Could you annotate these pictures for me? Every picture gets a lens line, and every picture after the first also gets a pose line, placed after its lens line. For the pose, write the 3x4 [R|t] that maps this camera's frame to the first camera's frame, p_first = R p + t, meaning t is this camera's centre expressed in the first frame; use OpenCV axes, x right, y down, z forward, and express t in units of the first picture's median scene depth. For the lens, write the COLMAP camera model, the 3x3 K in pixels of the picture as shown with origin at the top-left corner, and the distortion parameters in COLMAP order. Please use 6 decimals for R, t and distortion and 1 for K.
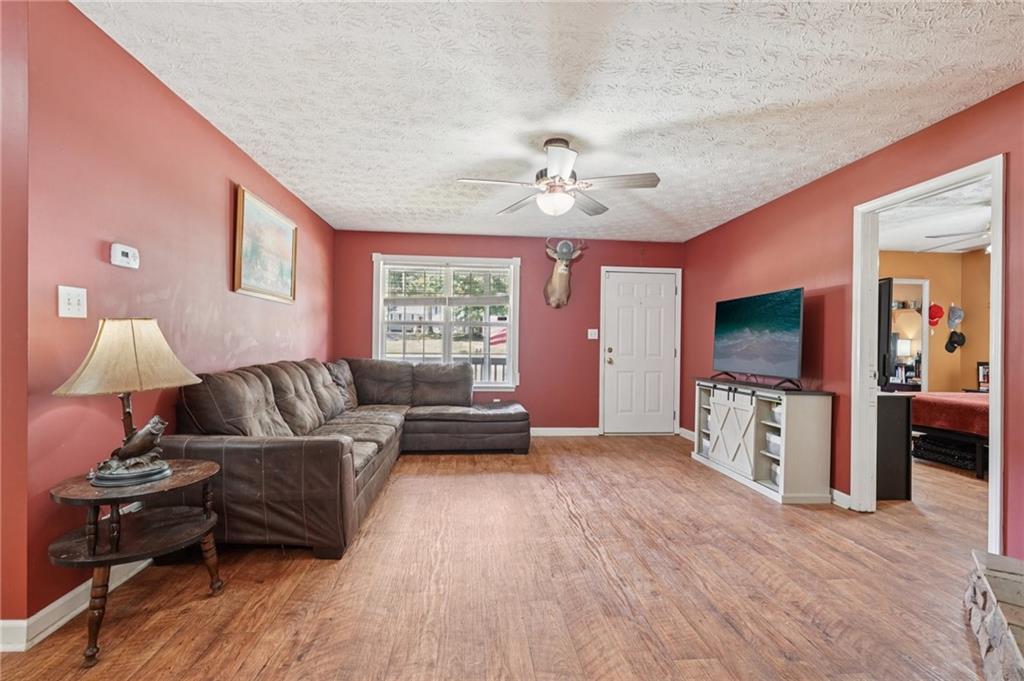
lens RADIAL K [[455.7, 0, 508.4], [0, 455.7, 341.3], [0, 0, 1]] dist [-0.012443, 0.005761]
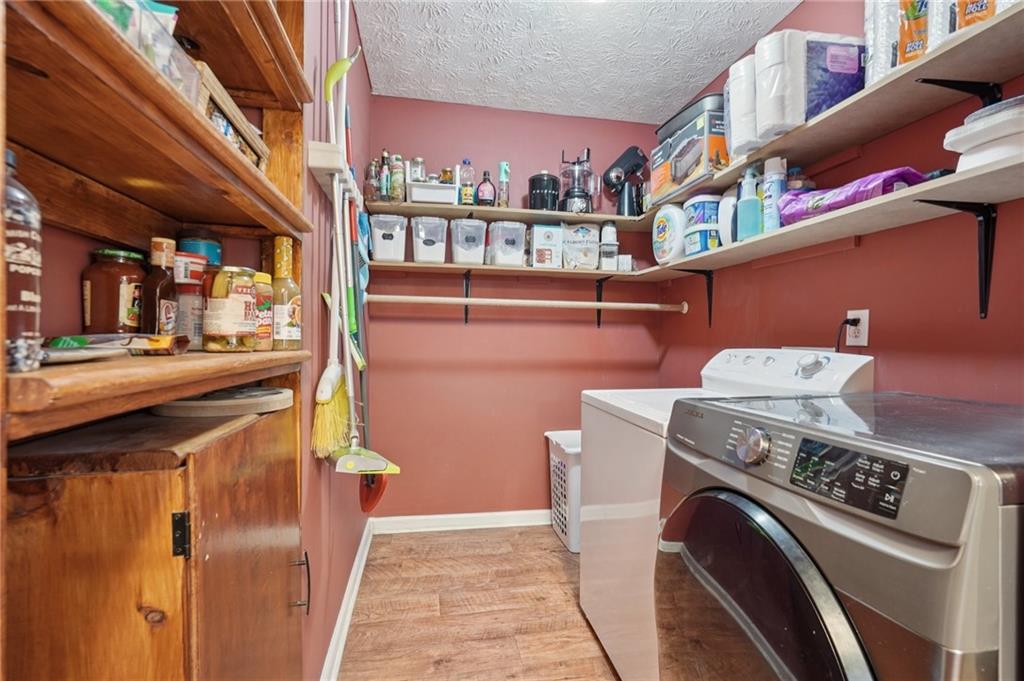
lens RADIAL K [[455.7, 0, 506.3], [0, 455.7, 340.2], [0, 0, 1]] dist [-0.012443, 0.005761]
pose [[0.116534, -0.014510, -0.993081, 0.455242], [-0.022908, 0.999588, -0.017293, 0.012956], [0.992923, 0.024764, 0.116153, 0.289857]]
